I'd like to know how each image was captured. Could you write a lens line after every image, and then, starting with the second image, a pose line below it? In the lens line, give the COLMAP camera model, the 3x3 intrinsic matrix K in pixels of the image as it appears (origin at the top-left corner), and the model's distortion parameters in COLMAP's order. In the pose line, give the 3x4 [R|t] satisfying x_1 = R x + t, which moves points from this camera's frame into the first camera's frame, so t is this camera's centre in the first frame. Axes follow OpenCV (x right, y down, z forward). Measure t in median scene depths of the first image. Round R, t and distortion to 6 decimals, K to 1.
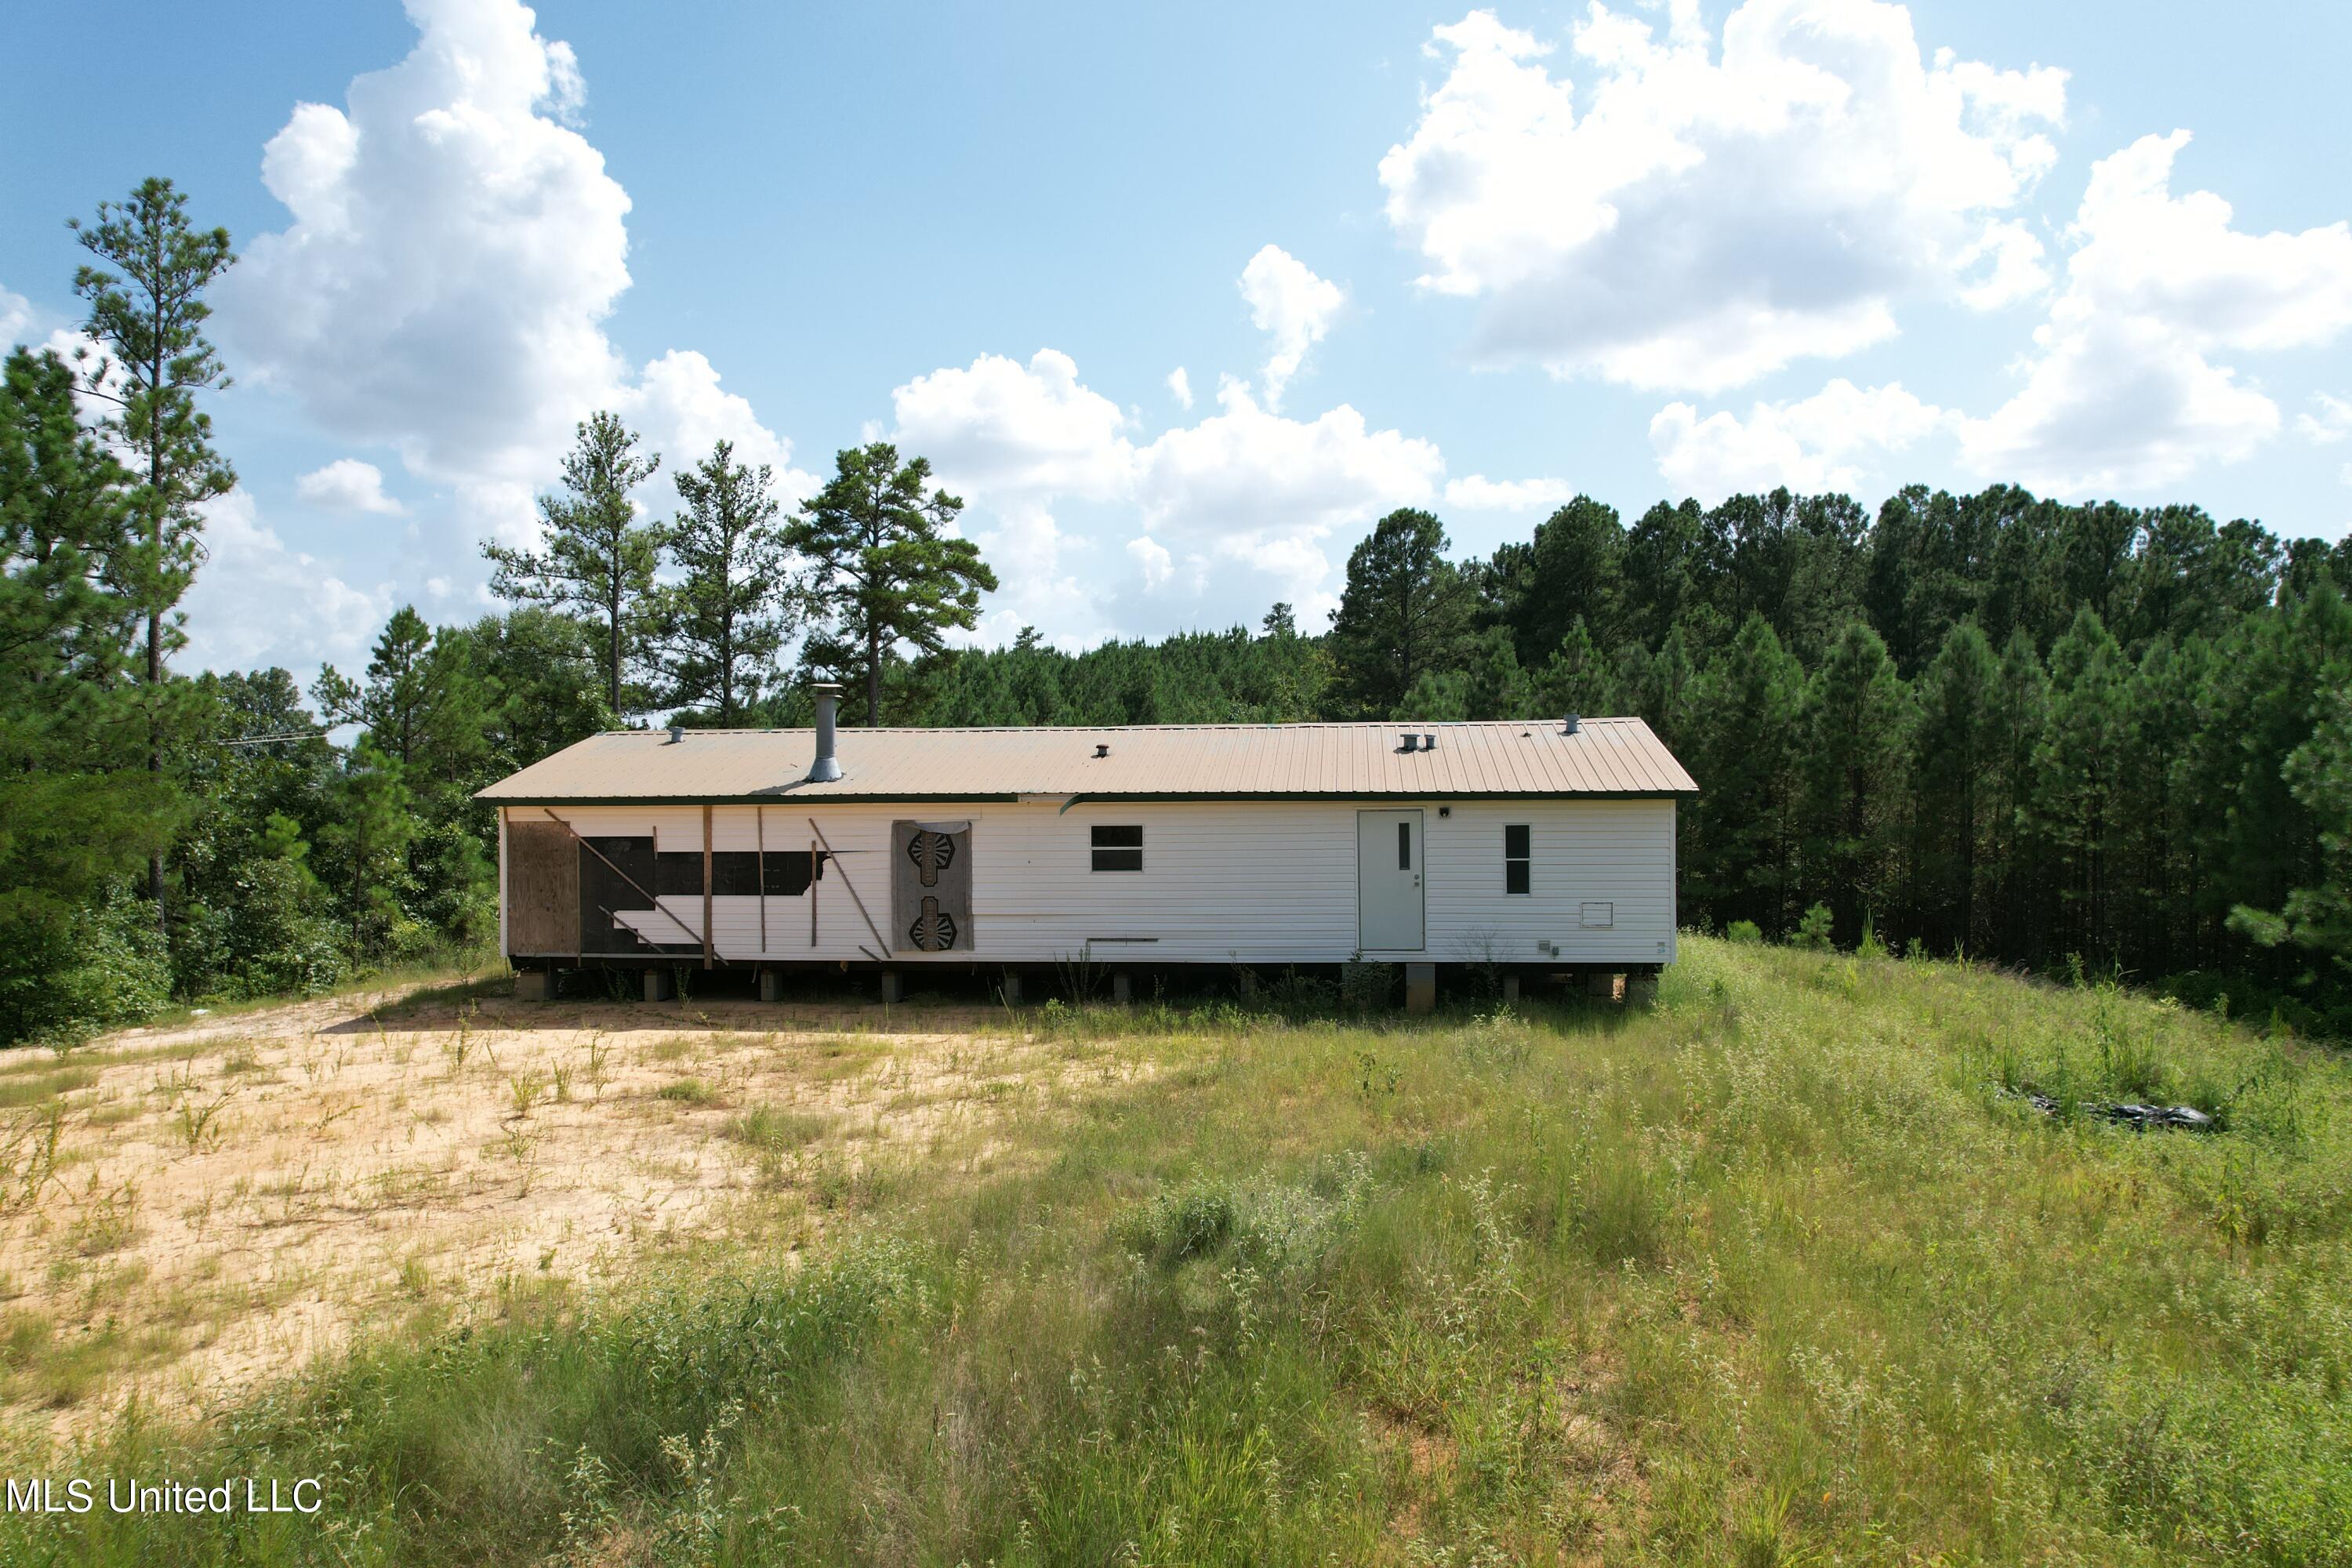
lens RADIAL K [[1508.7, 0, 1183.5], [0, 1508.7, 795.3], [0, 0, 1]] dist [-0.077800, 0.072560]
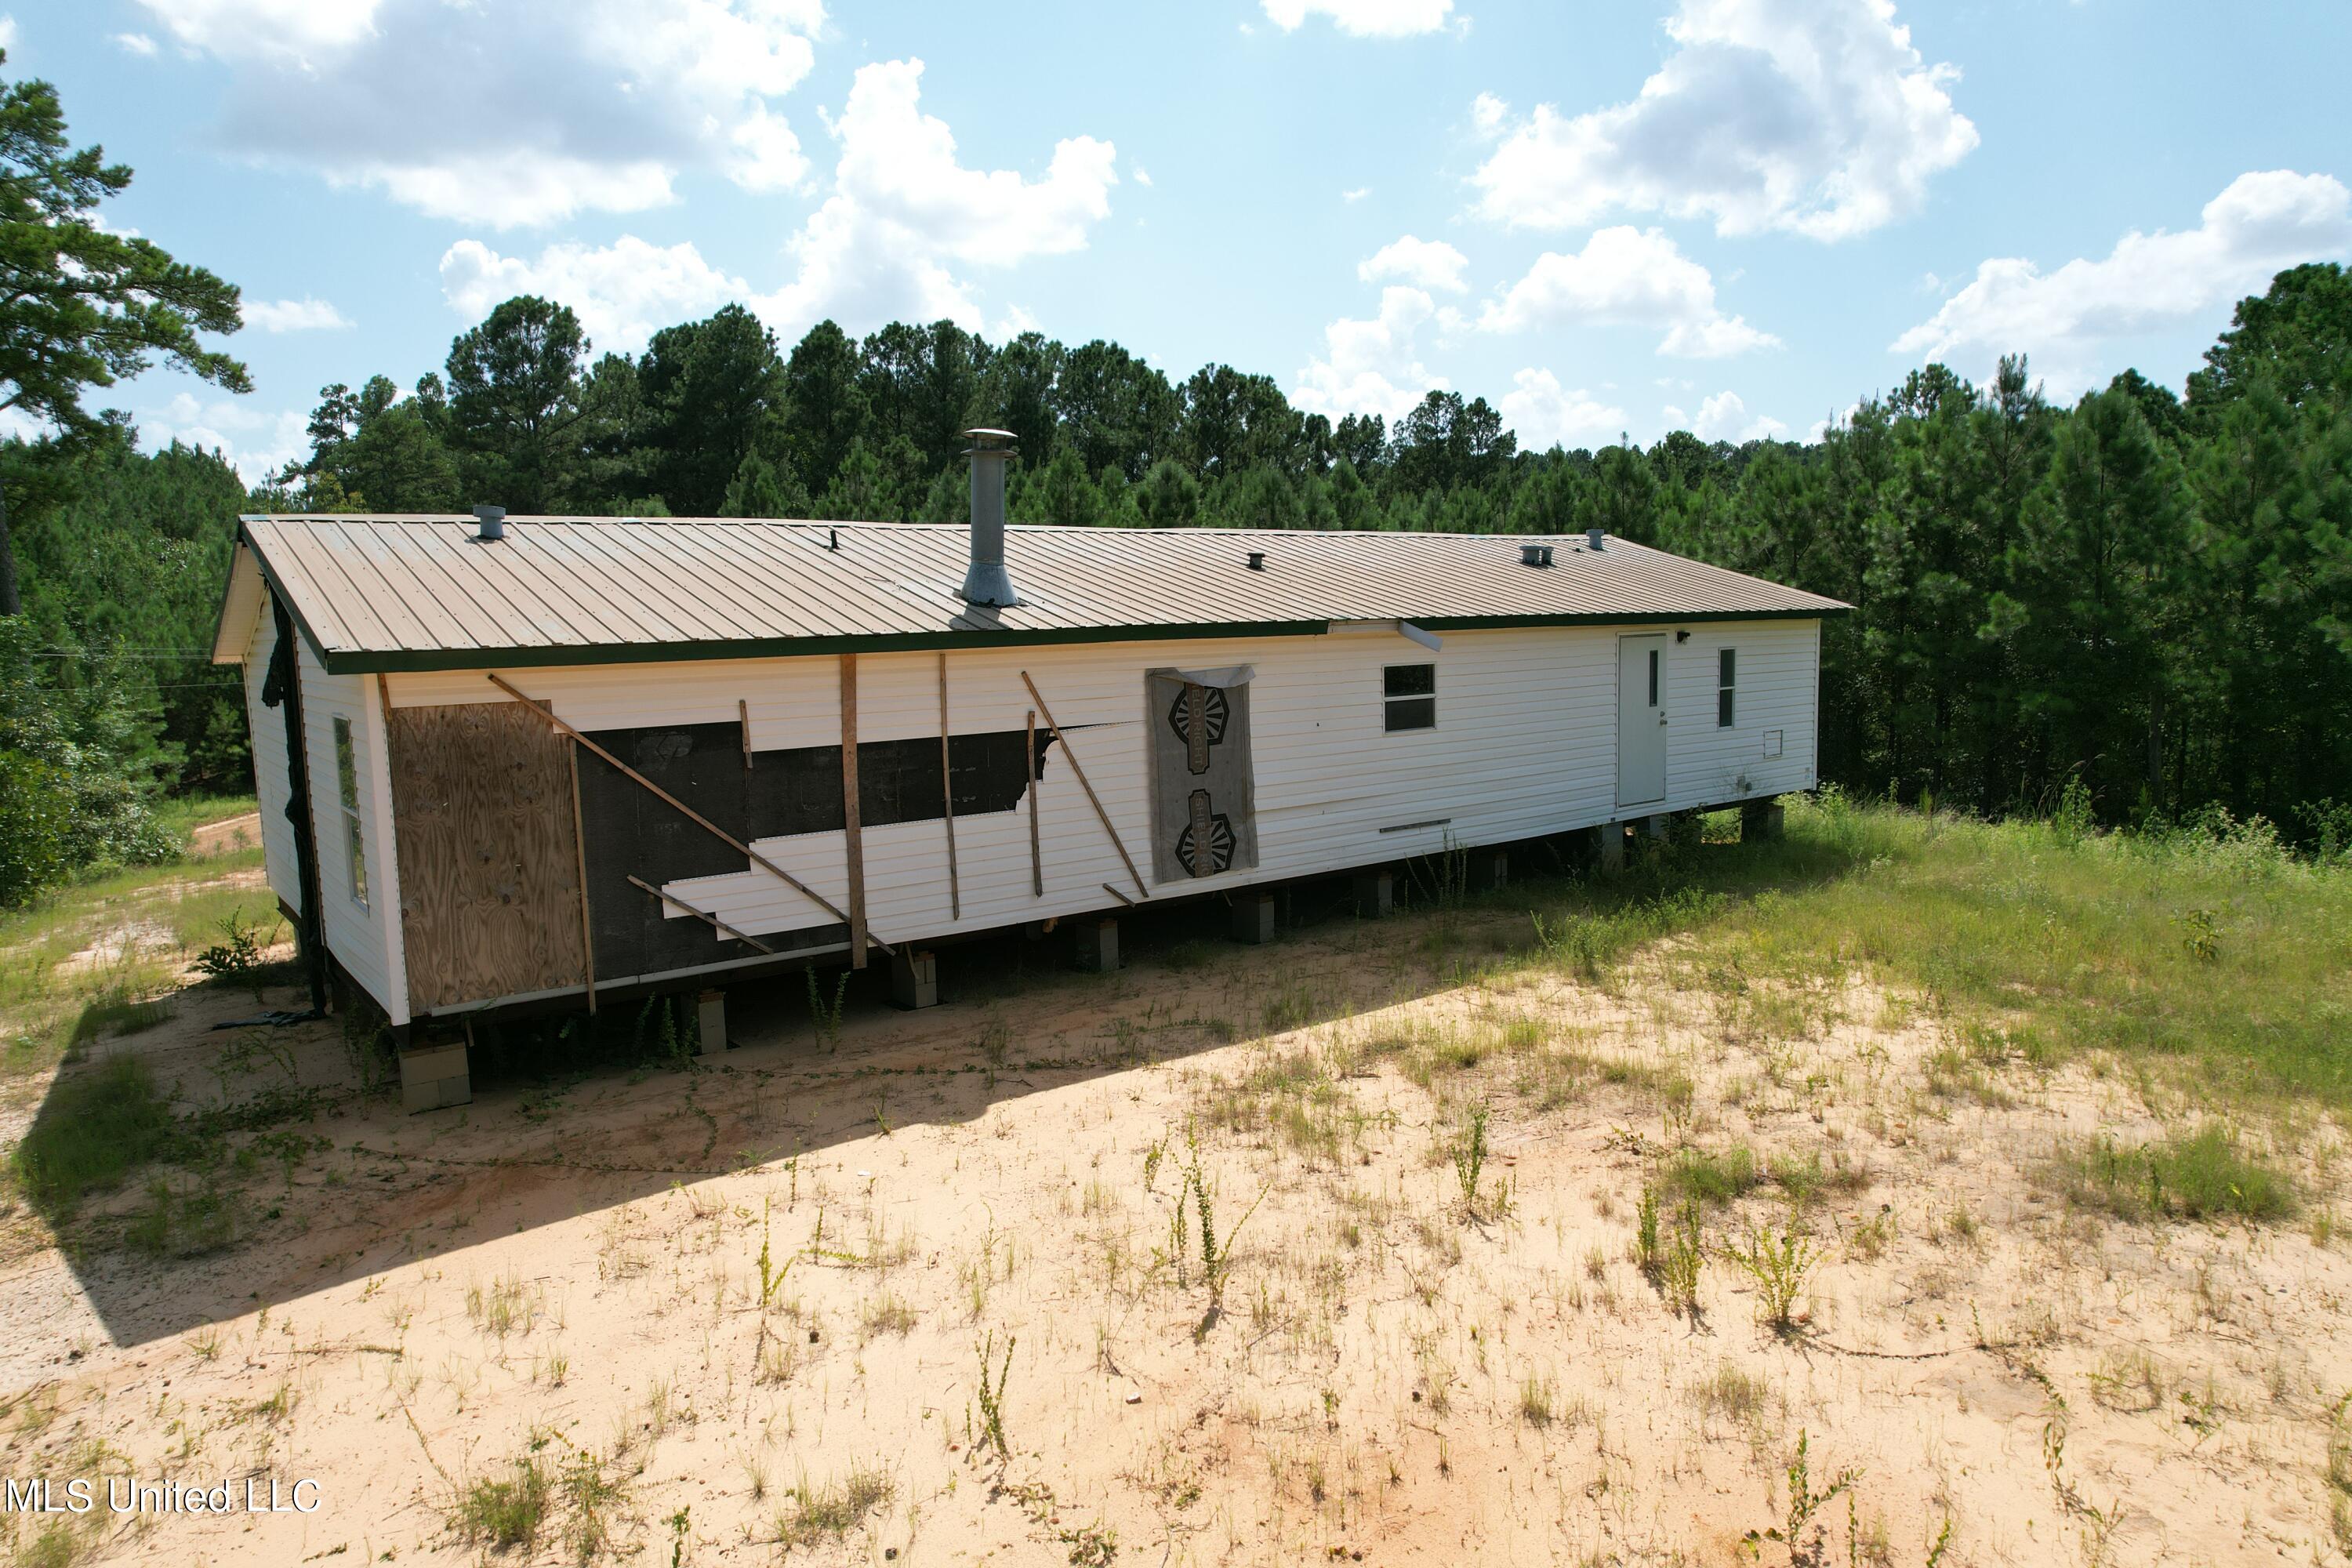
lens RADIAL K [[1508.7, 0, 1183.5], [0, 1508.7, 795.3], [0, 0, 1]] dist [-0.077800, 0.072560]
pose [[0.724284, -0.091605, 0.683389, -0.590951], [0.024177, 0.993900, 0.107604, 0.002282], [-0.689077, -0.061414, 0.722081, 0.547267]]
